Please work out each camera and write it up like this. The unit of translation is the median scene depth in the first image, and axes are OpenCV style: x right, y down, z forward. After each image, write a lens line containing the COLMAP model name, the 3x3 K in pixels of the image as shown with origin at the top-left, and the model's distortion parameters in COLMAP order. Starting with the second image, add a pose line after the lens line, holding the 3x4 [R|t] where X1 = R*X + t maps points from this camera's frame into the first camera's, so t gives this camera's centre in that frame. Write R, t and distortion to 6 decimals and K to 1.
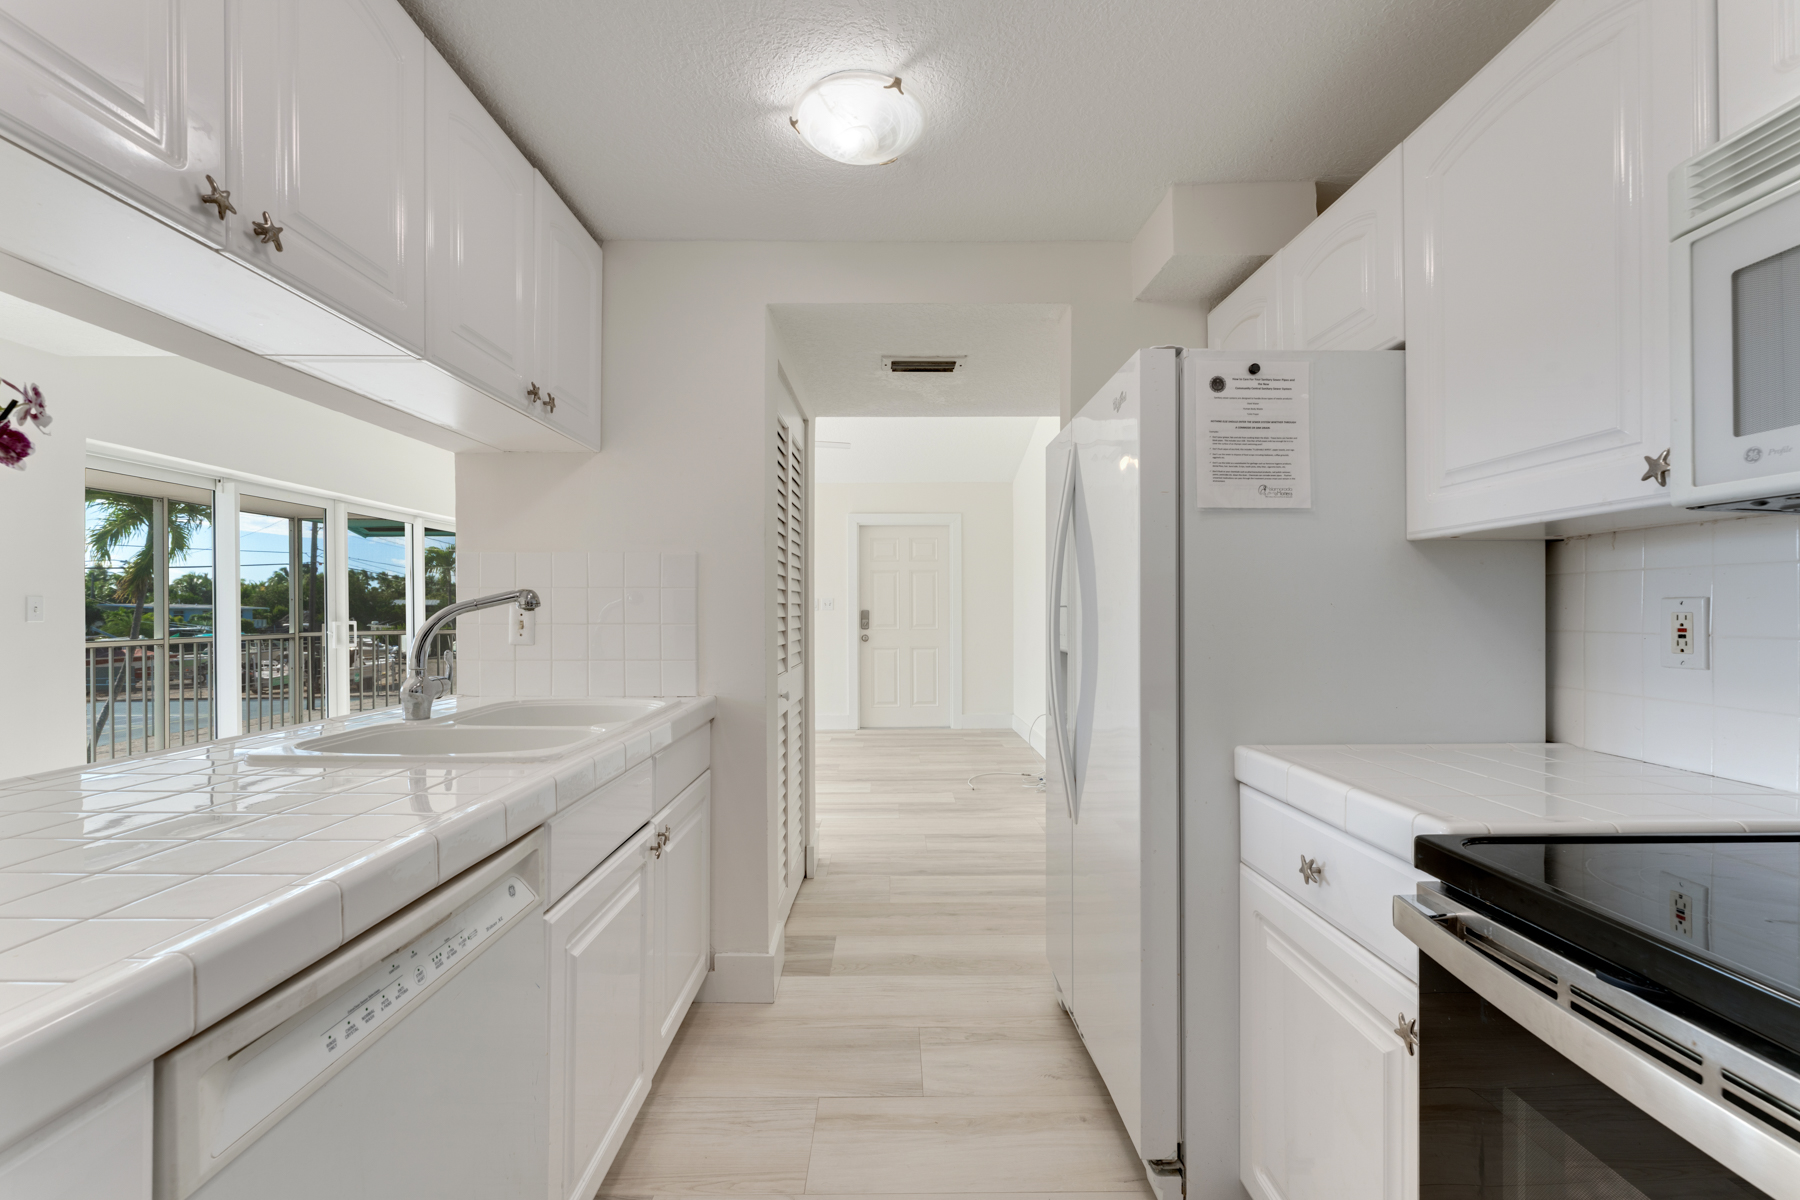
lens RADIAL K [[775.4, 0, 906.5], [0, 775.4, 607.4], [0, 0, 1]] dist [0.000285, -0.000183]
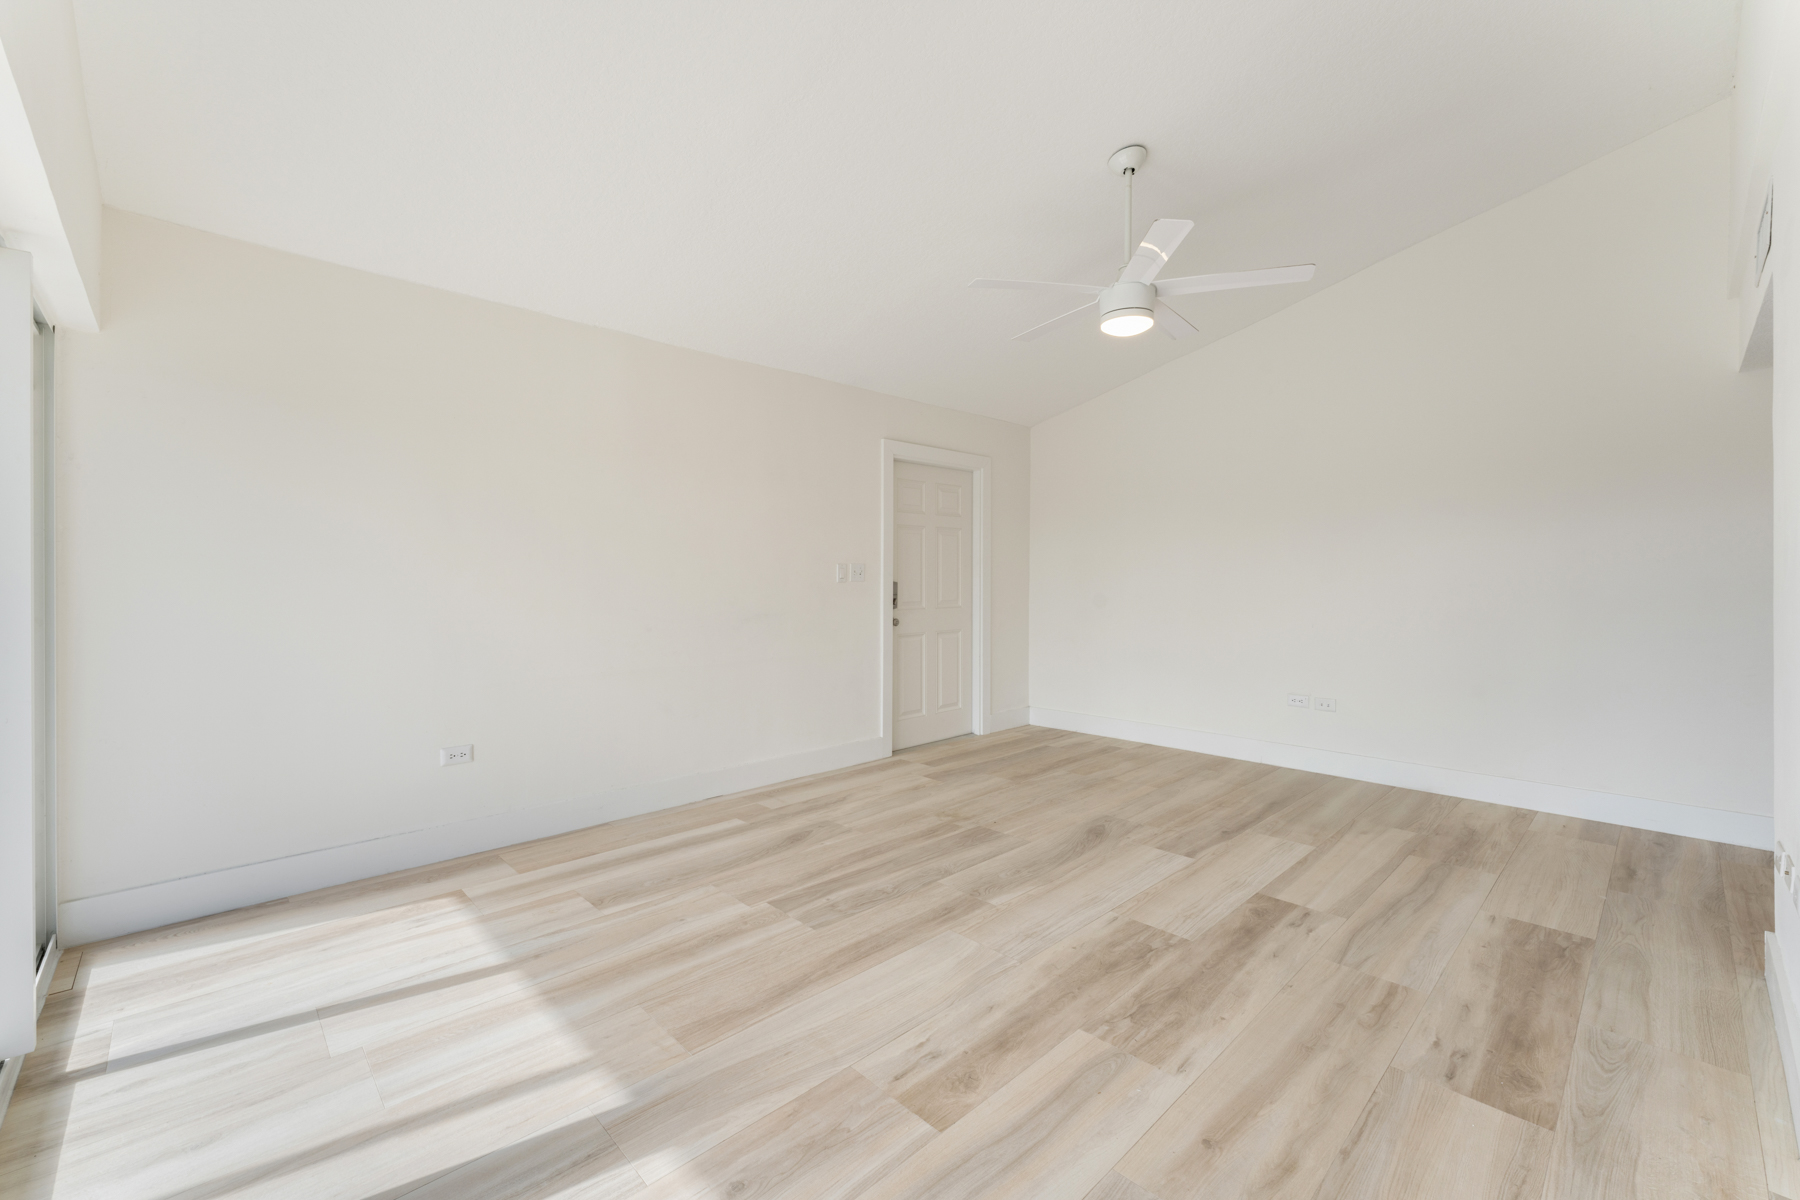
lens RADIAL K [[740.5, 0, 882.9], [0, 740.5, 579.0], [0, 0, 1]] dist [0.000709, 0.000043]
pose [[0.736195, -0.000553, 0.676770, -0.639851], [-0.002116, 0.999993, 0.003118, 0.000159], [-0.676766, -0.003728, 0.736188, 0.637646]]
